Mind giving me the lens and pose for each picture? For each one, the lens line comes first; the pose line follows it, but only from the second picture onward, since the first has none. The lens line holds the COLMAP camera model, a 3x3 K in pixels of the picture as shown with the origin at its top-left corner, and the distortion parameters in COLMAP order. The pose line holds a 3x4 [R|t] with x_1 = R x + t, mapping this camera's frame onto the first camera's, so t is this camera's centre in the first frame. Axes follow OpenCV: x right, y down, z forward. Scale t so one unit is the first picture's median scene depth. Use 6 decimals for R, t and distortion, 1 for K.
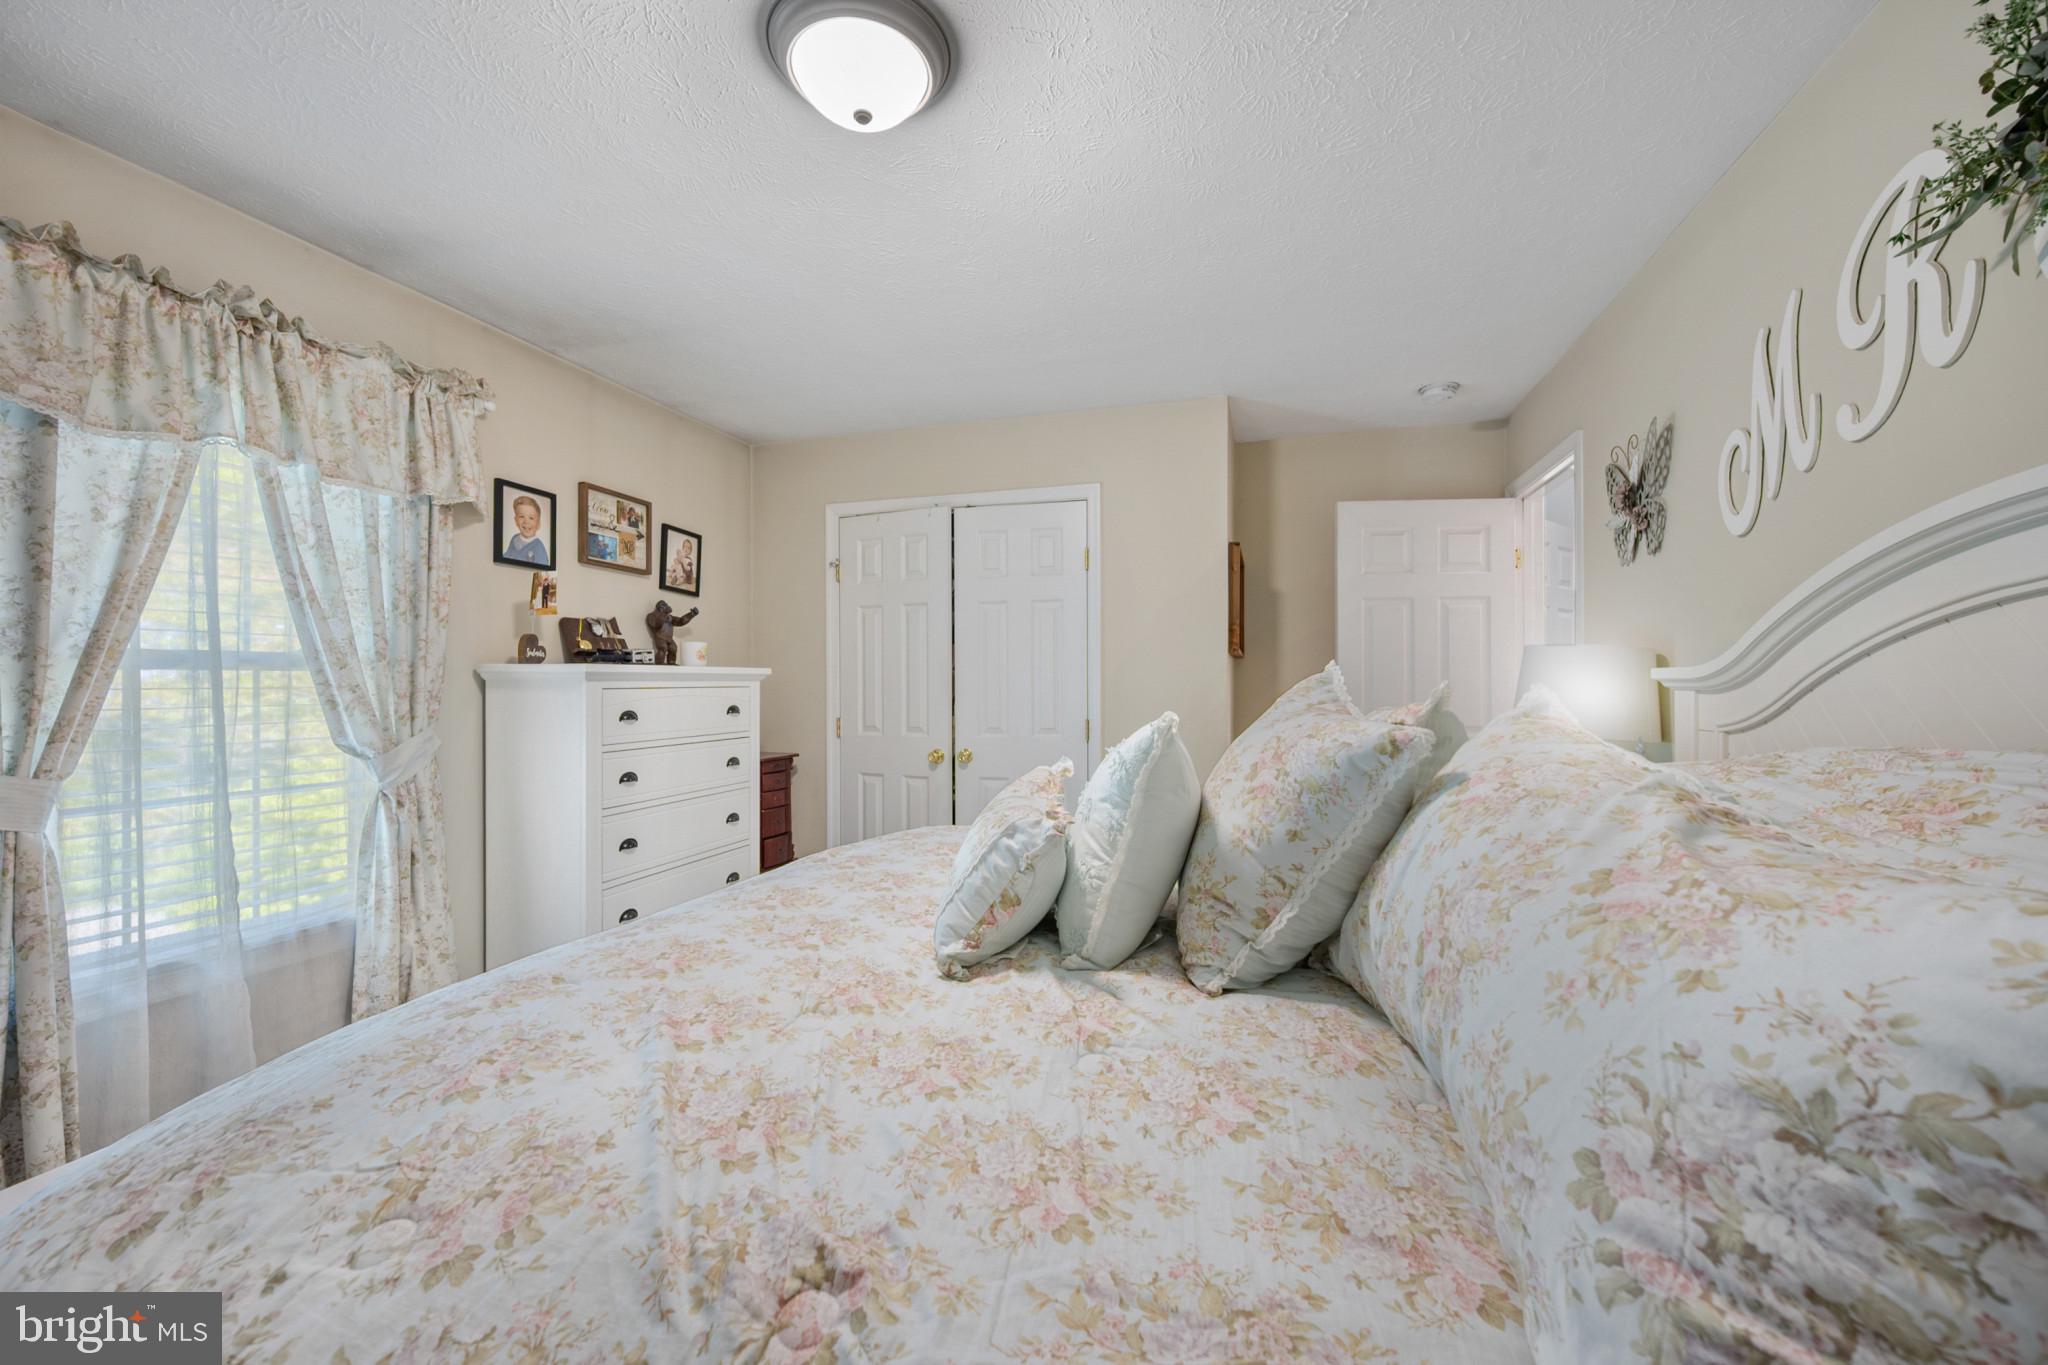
lens RADIAL K [[810.3, 0, 1024.0], [0, 810.3, 682.5], [0, 0, 1]] dist [-0.000102, 0.000243]
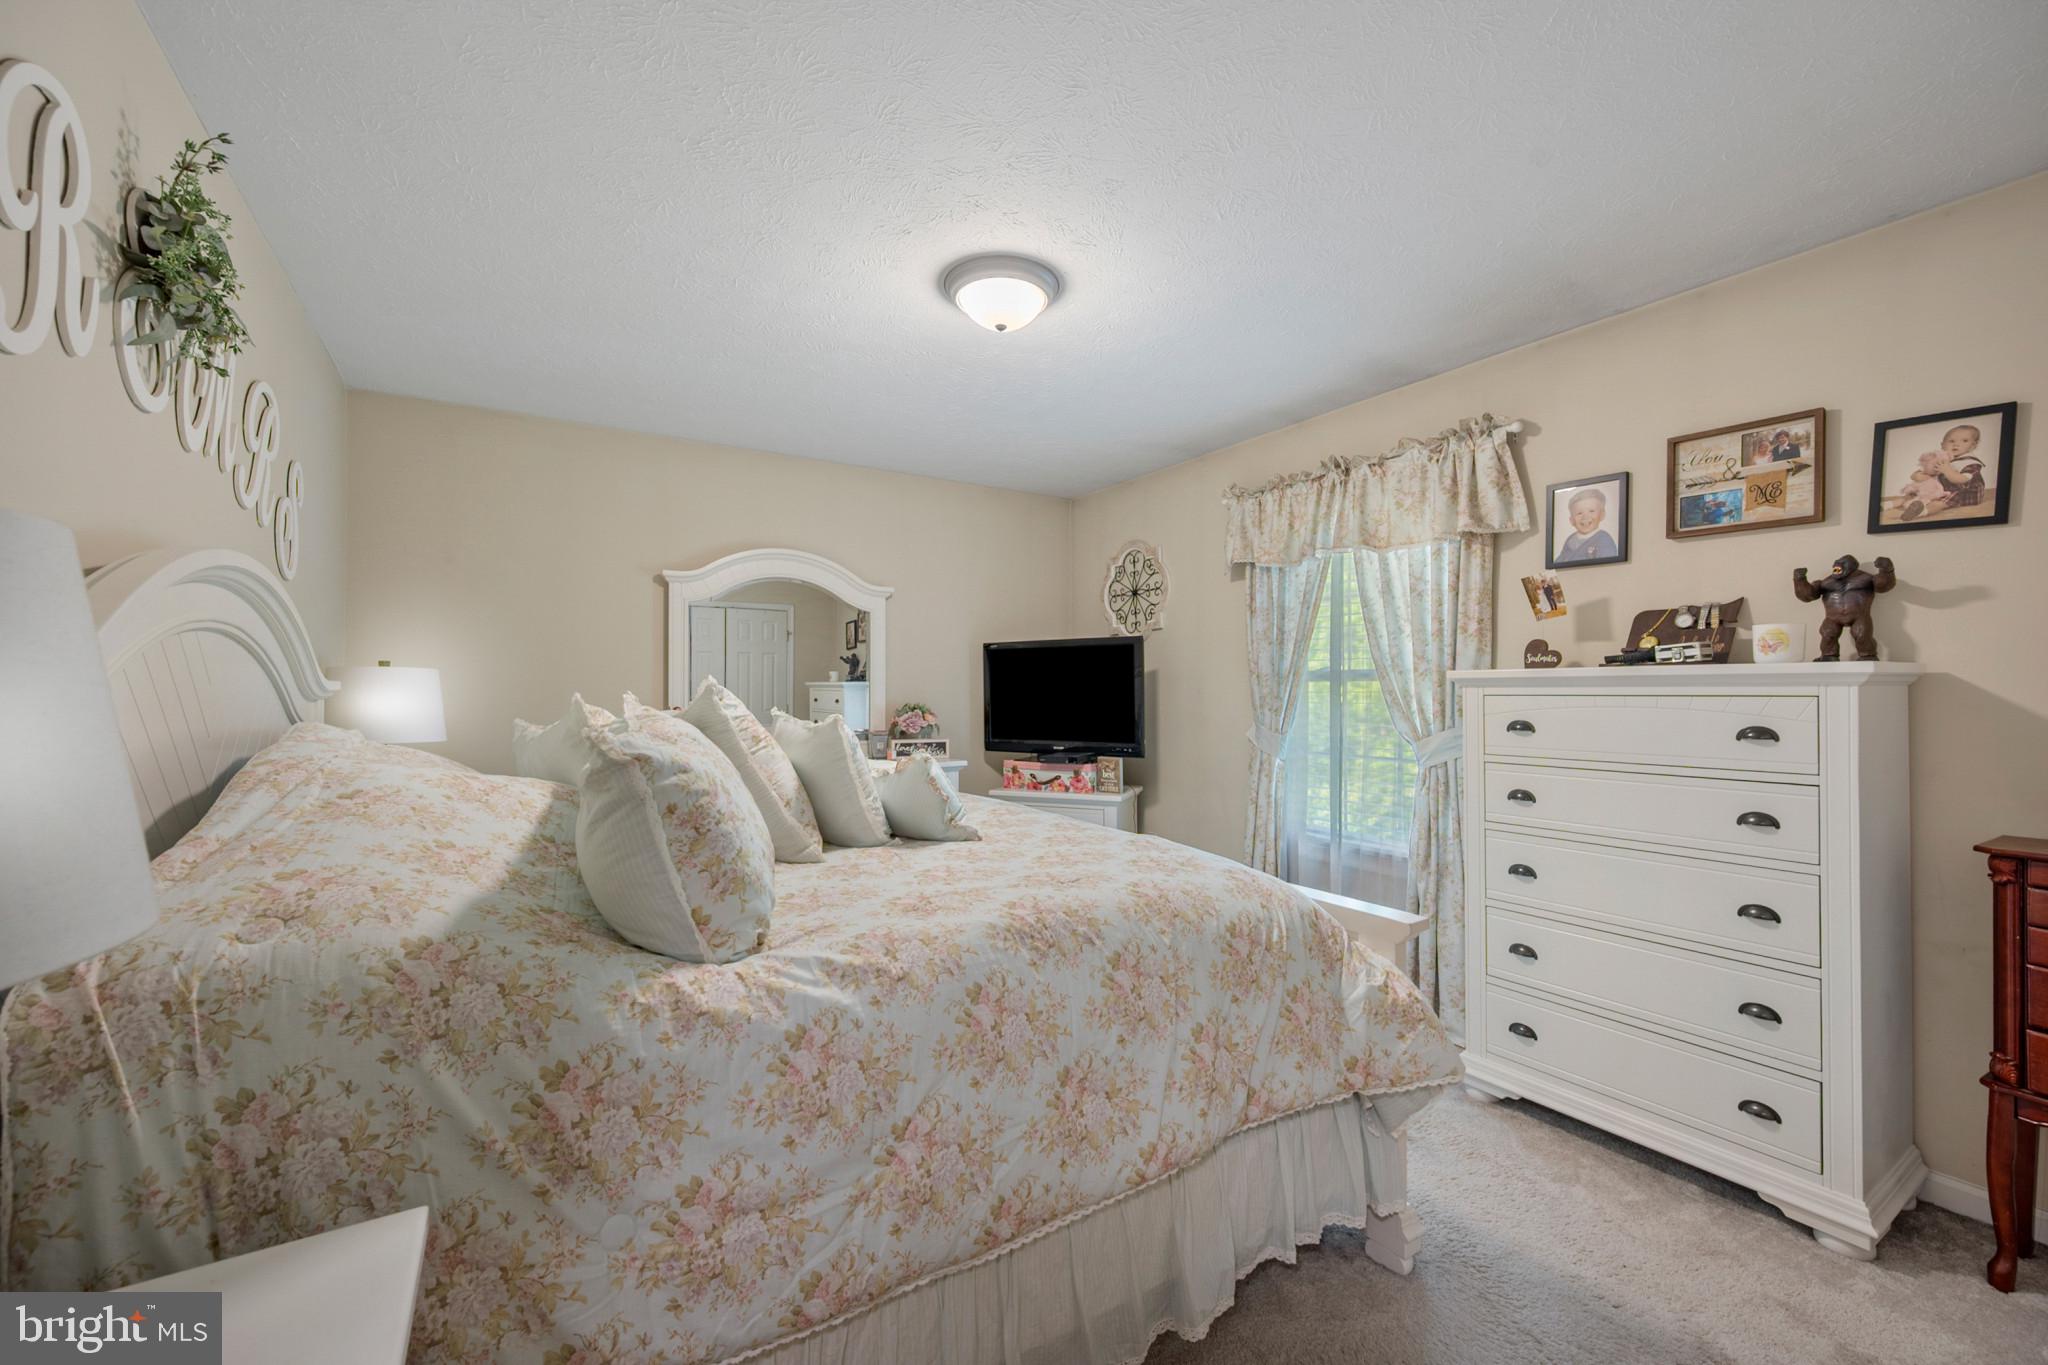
lens RADIAL K [[810.3, 0, 1024.0], [0, 810.3, 682.5], [0, 0, 1]] dist [-0.000102, 0.000243]
pose [[-0.649962, -0.002270, -0.759963, 0.464936], [0.003186, 0.999979, -0.005712, -0.003068], [0.759960, -0.006134, -0.649941, 0.993689]]
